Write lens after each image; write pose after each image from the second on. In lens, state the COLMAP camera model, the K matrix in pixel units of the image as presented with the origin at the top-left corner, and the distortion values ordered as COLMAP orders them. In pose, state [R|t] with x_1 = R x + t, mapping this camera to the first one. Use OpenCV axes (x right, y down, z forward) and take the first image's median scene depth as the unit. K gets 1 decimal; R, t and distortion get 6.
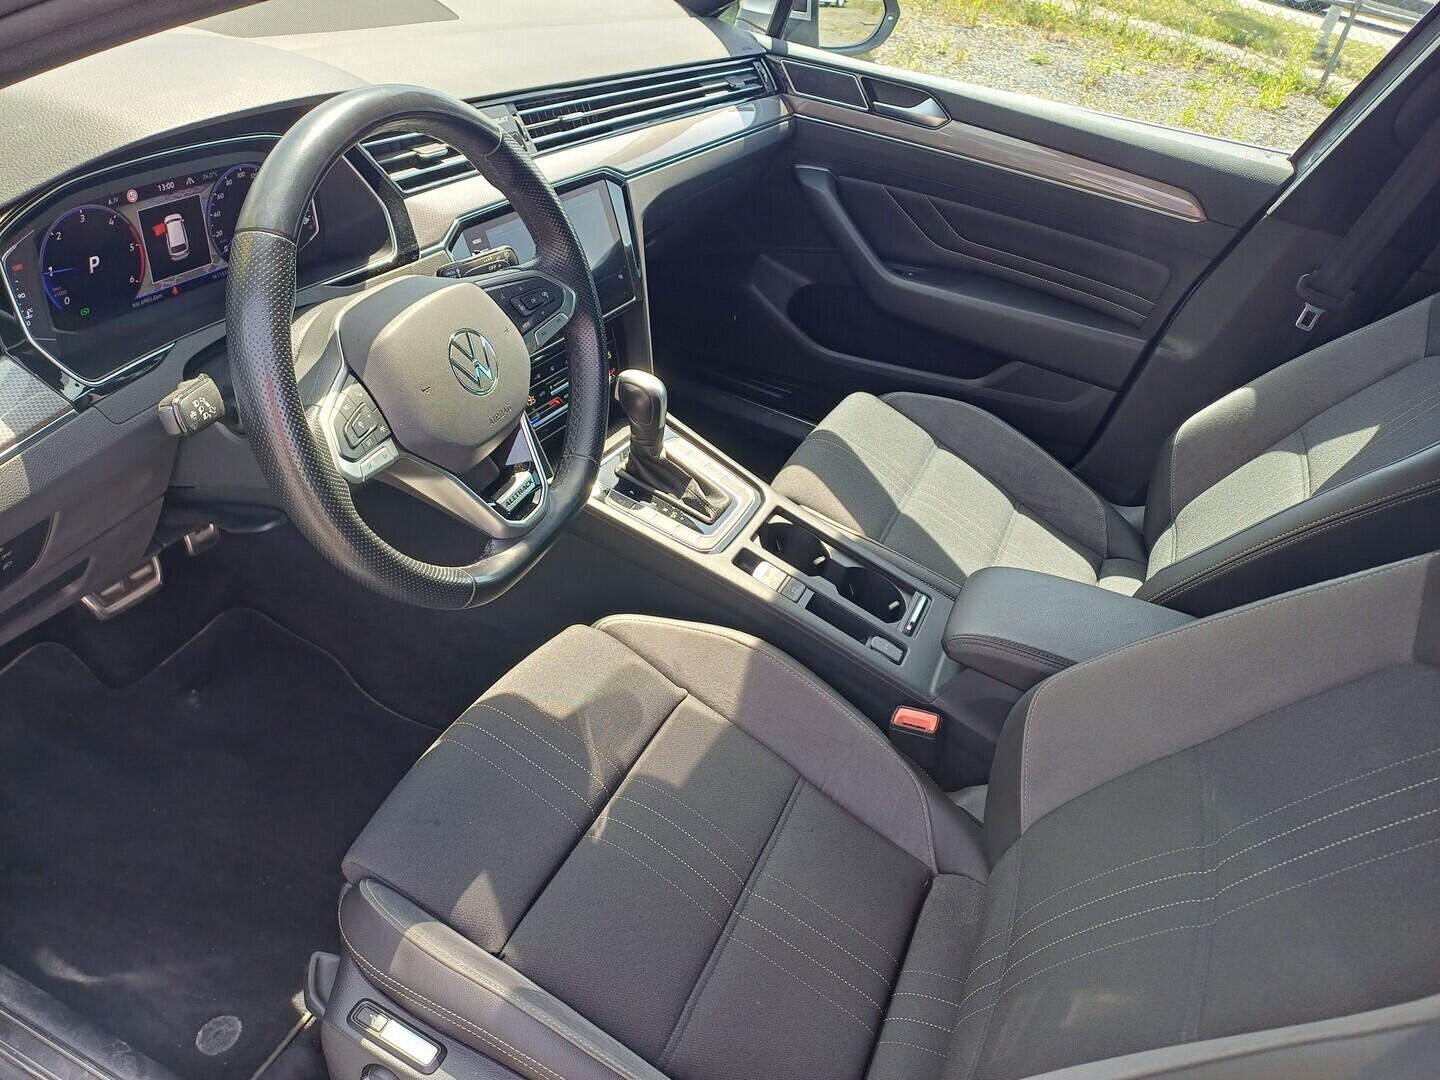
lens RADIAL K [[1070.3, 0, 719.7], [0, 1070.3, 550.7], [0, 0, 1]] dist [0.027097, -0.026498]
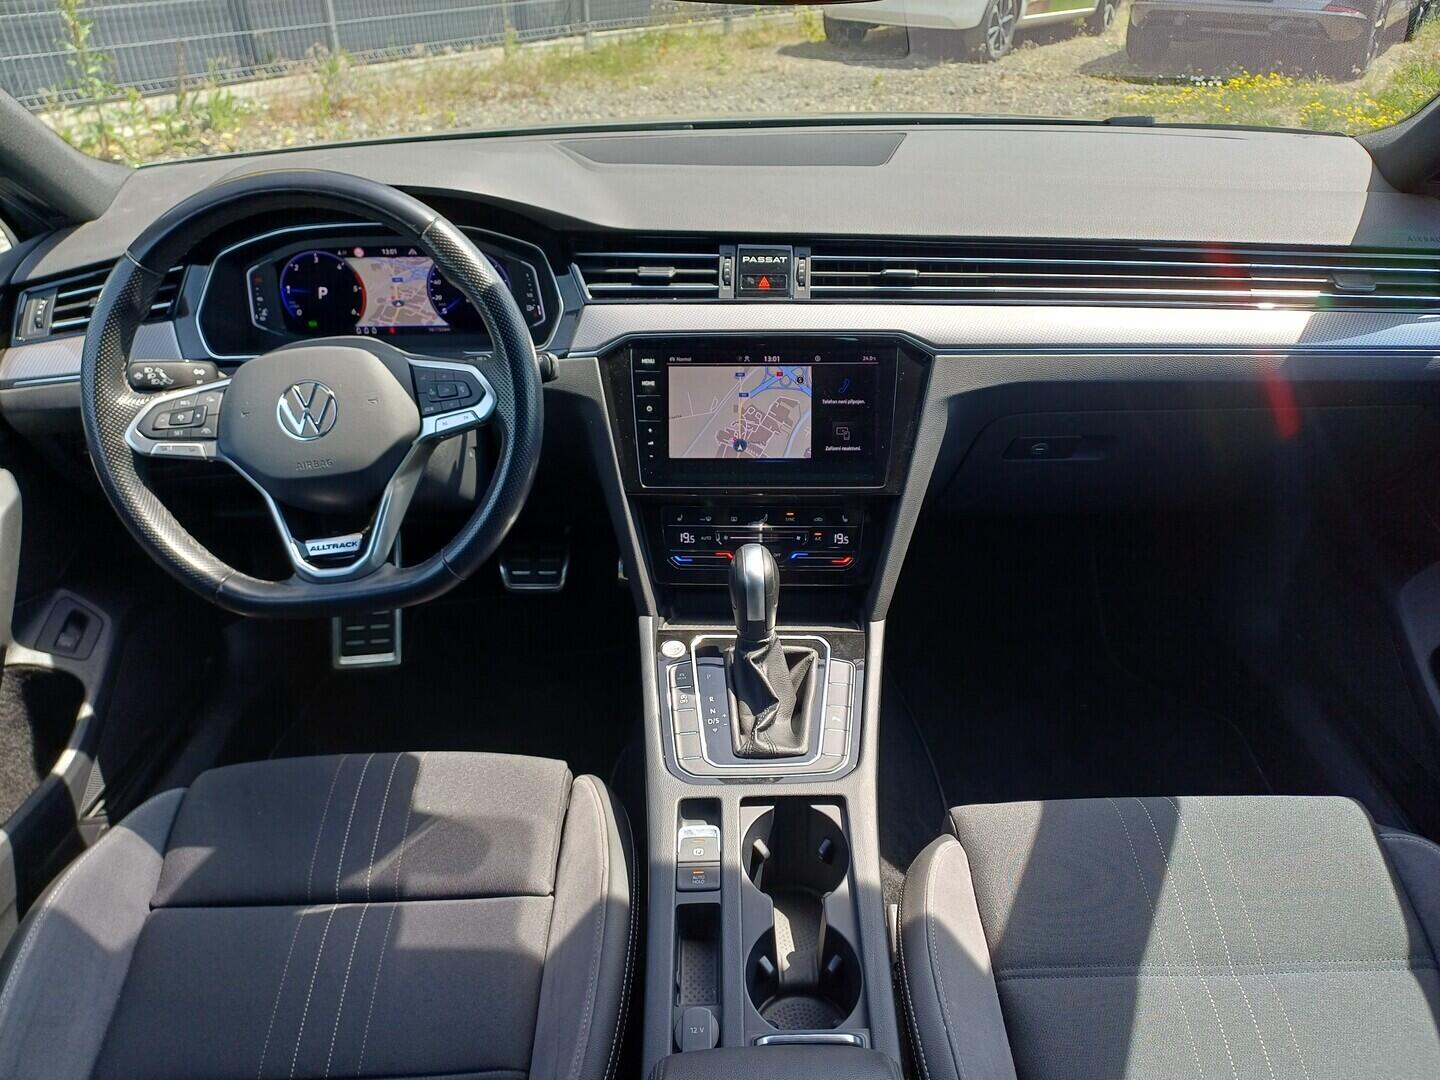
lens RADIAL K [[1036.6, 0, 726.7], [0, 1036.6, 540.1], [0, 0, 1]] dist [0.024832, -0.006611]
pose [[0.410933, 0.313470, -0.856079, 0.607453], [-0.459058, 0.882443, 0.102767, -0.247126], [0.787655, 0.350759, 0.506526, 0.572379]]
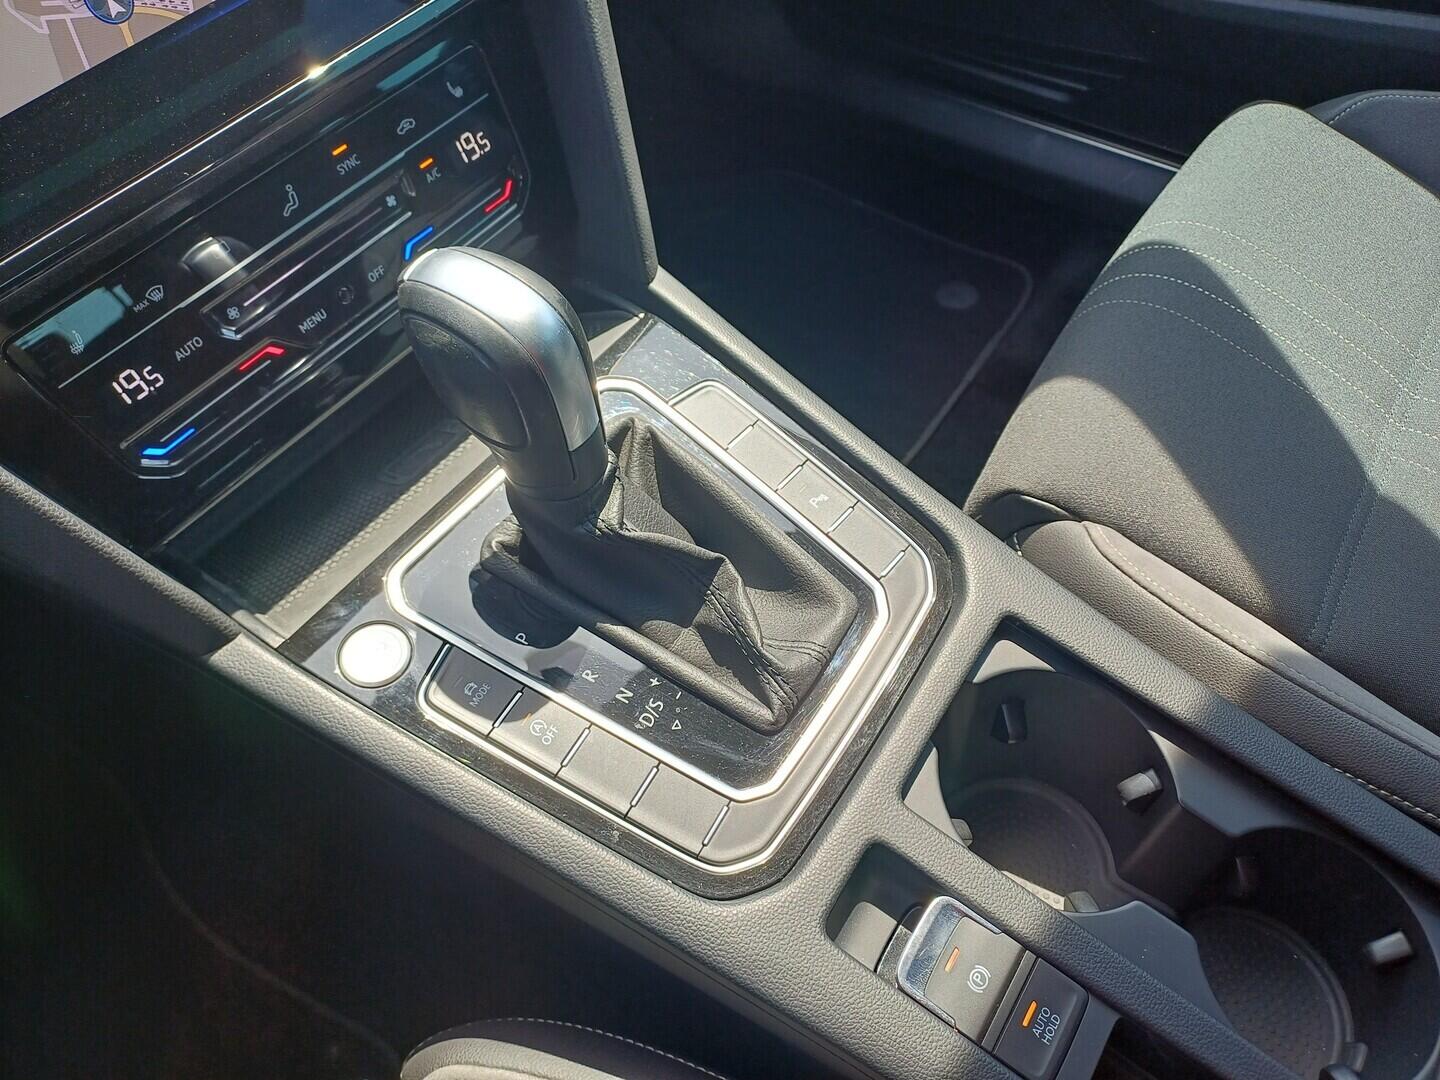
lens RADIAL K [[1070.3, 0, 719.7], [0, 1070.3, 550.7], [0, 0, 1]] dist [0.027097, -0.026498]
pose [[0.966327, 0.015646, -0.256841, 0.057649], [0.066242, 0.949382, 0.307059, -0.177544], [0.248645, -0.313733, 0.916377, 0.749567]]
